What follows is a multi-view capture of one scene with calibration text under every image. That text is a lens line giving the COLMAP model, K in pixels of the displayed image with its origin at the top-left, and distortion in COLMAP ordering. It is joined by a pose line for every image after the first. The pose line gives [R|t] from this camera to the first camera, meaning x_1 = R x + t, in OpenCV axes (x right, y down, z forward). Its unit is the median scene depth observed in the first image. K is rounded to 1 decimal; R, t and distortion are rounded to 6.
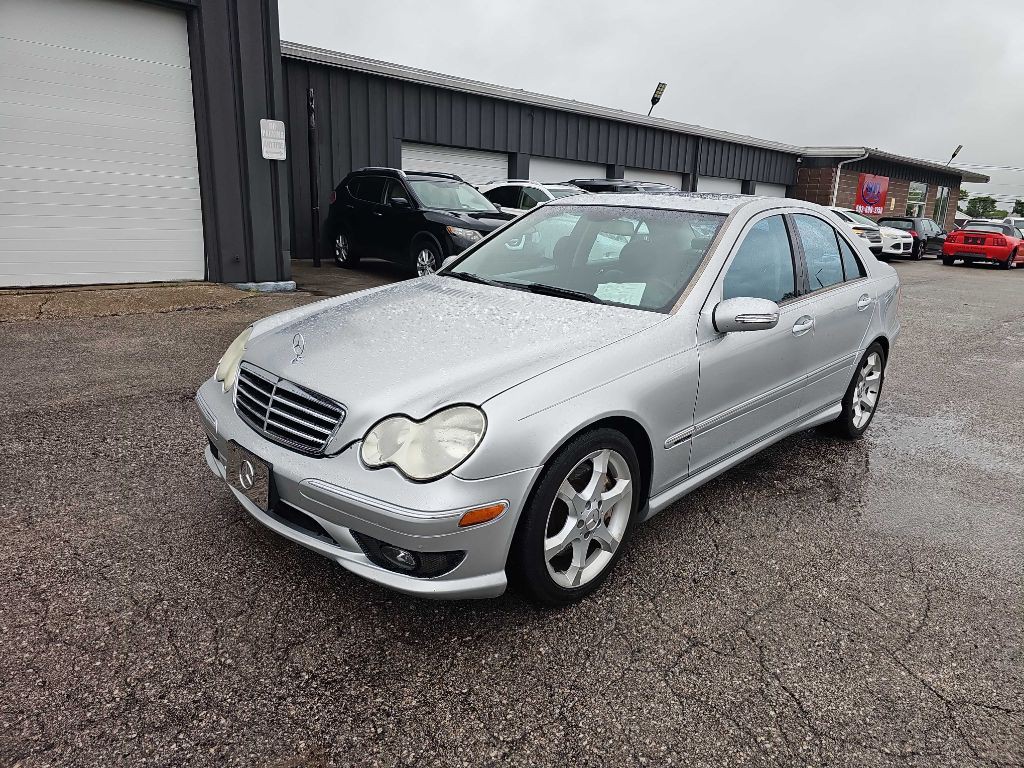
lens RADIAL K [[685.9, 0, 514.3], [0, 685.9, 382.3], [0, 0, 1]] dist [0.042284, -0.034062]
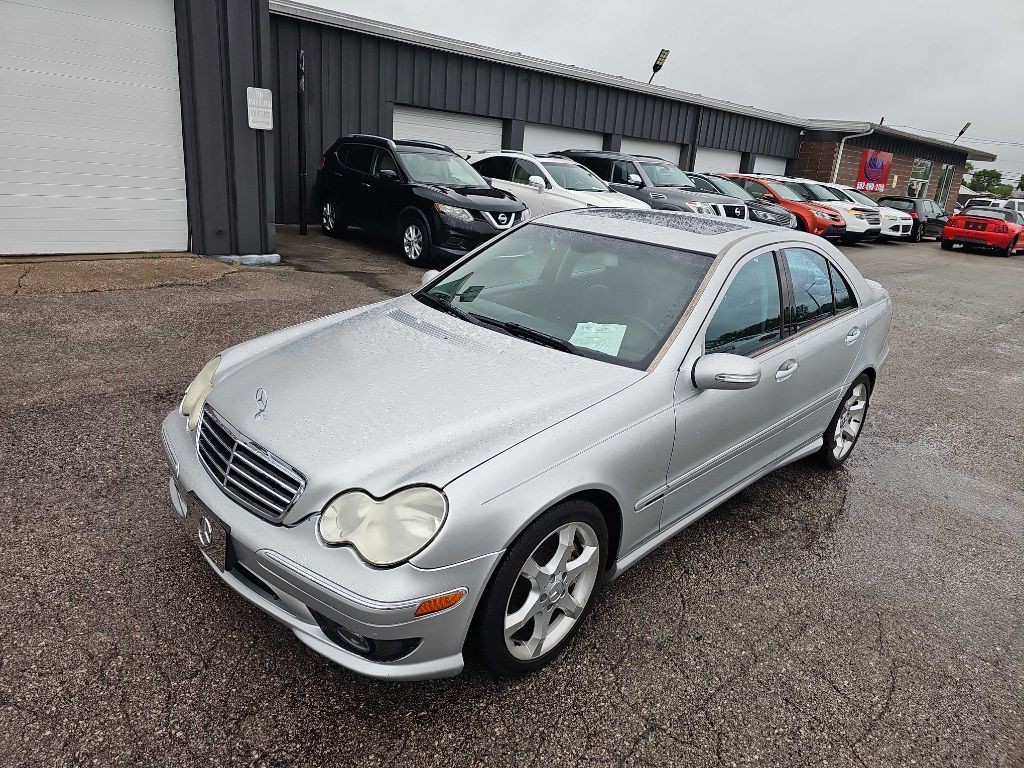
lens RADIAL K [[685.9, 0, 496.5], [0, 685.9, 376.4], [0, 0, 1]] dist [0.042284, -0.034062]
pose [[0.999146, 0.040768, -0.006670, 0.020048], [-0.040345, 0.997698, 0.054505, -0.135063], [0.008876, -0.054189, 0.998491, 0.030547]]
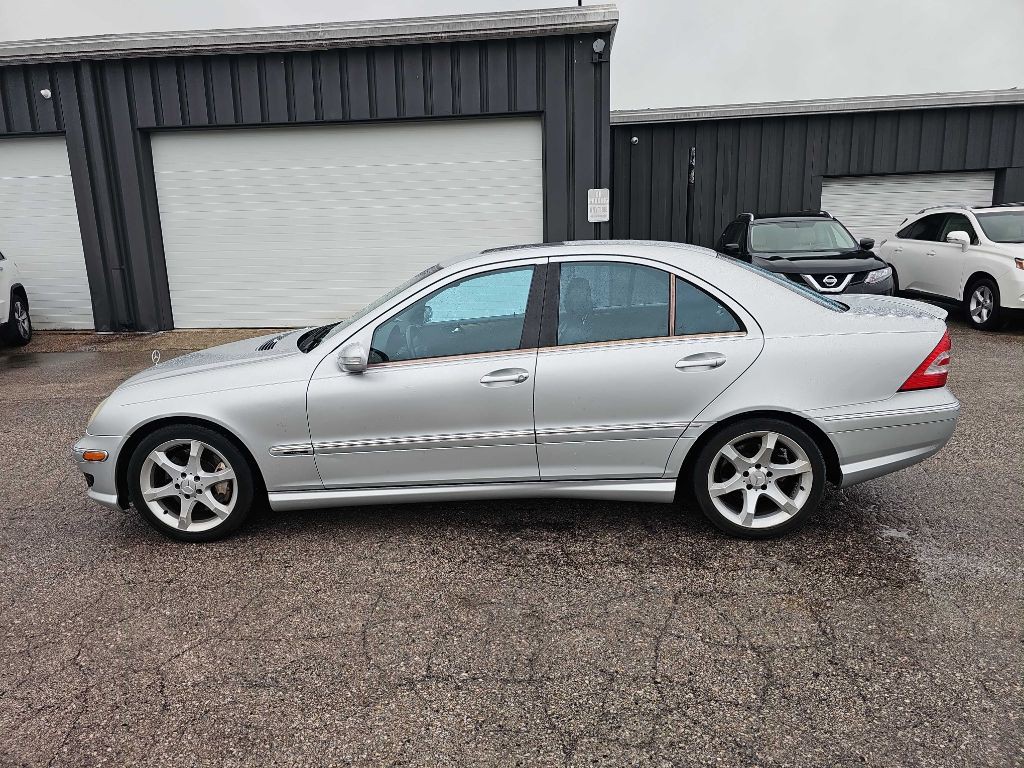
lens RADIAL K [[685.9, 0, 490.8], [0, 685.9, 382.3], [0, 0, 1]] dist [0.042284, -0.034062]
pose [[0.656623, 0.080455, -0.749915, 1.406218], [-0.126374, 0.991974, -0.004228, -0.085421], [0.743556, 0.097546, 0.661521, 0.409678]]
